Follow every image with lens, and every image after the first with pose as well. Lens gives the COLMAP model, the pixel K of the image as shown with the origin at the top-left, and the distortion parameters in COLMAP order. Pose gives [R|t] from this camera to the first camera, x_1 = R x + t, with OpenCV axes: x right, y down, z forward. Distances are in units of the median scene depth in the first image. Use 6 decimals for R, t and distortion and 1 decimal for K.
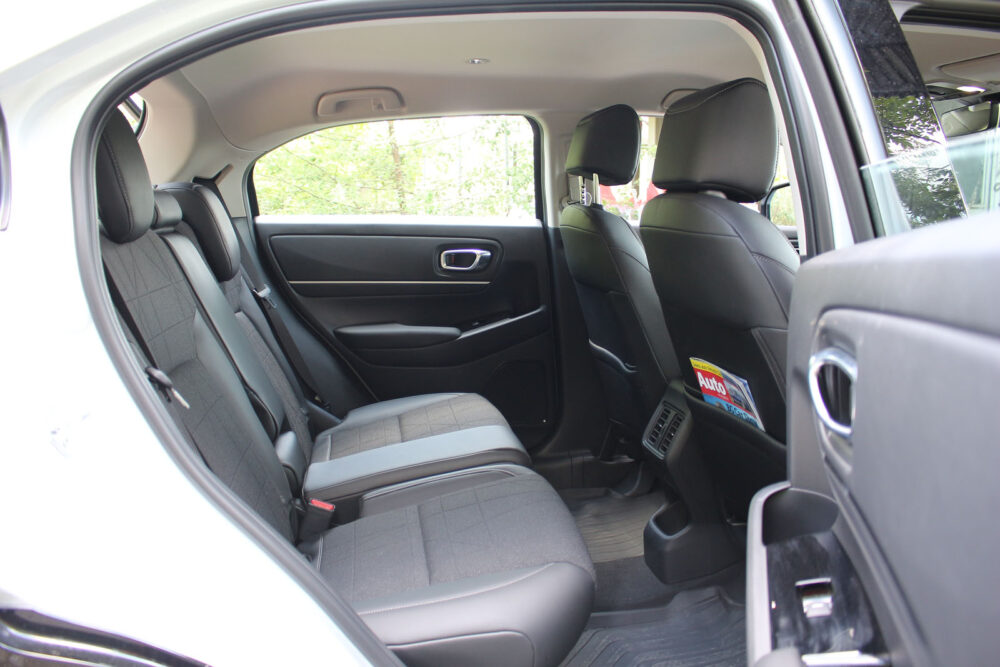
lens RADIAL K [[837.5, 0, 500.0], [0, 837.5, 333.5], [0, 0, 1]] dist [-0.149318, 0.145112]
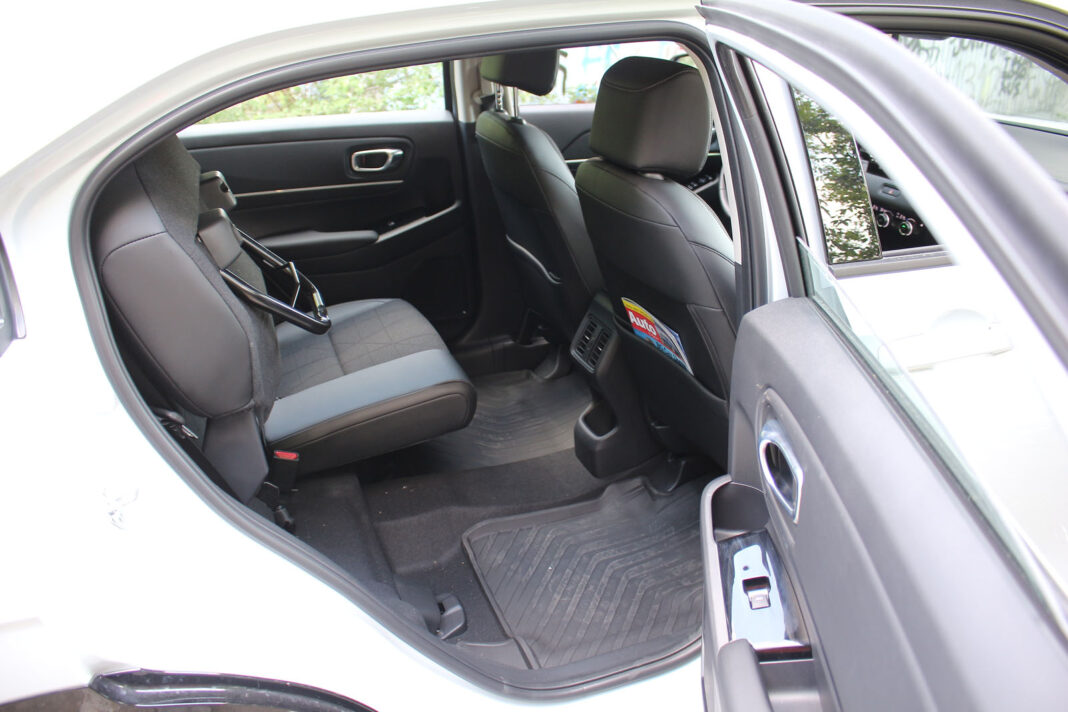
lens RADIAL K [[894.5, 0, 534.0], [0, 894.5, 356.0], [0, 0, 1]] dist [-0.149318, 0.145112]
pose [[0.980631, -0.084856, 0.176526, -0.084141], [0.034337, 0.961800, 0.271590, -0.189511], [-0.192829, -0.260268, 0.946085, -0.090394]]
